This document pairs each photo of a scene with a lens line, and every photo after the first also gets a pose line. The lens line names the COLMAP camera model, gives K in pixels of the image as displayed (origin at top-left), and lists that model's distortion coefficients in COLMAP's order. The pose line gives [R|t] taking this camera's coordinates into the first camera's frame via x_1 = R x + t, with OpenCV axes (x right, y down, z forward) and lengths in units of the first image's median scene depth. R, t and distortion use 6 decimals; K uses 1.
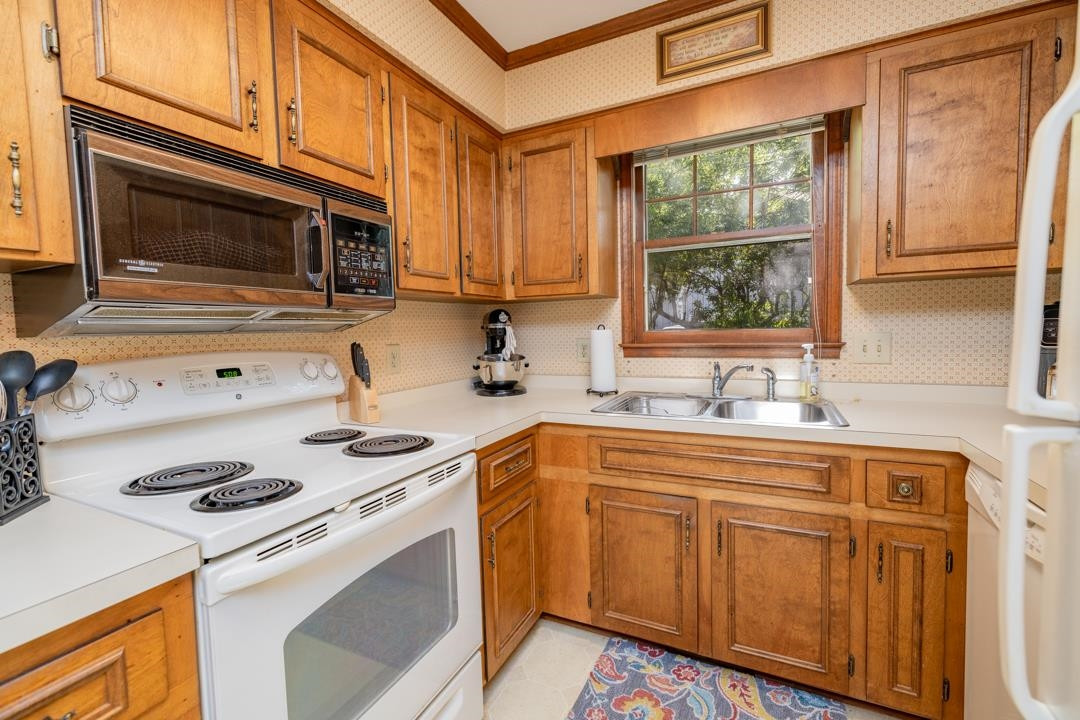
lens RADIAL K [[451.7, 0, 535.0], [0, 451.7, 361.5], [0, 0, 1]] dist [0.001107, -0.000176]
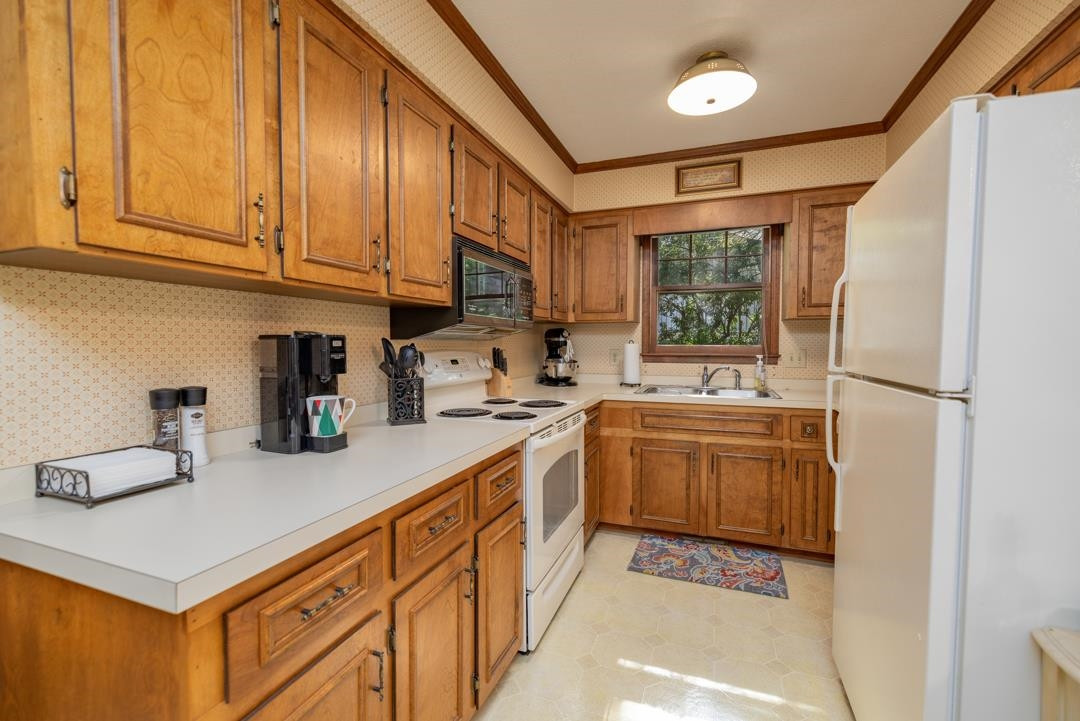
lens RADIAL K [[451.7, 0, 535.0], [0, 451.7, 362.0], [0, 0, 1]] dist [0.001107, -0.000176]
pose [[0.994579, 0.023506, 0.101288, -0.418056], [-0.020609, 0.999351, -0.029559, 0.055420], [-0.101917, 0.027311, 0.994418, -0.616299]]
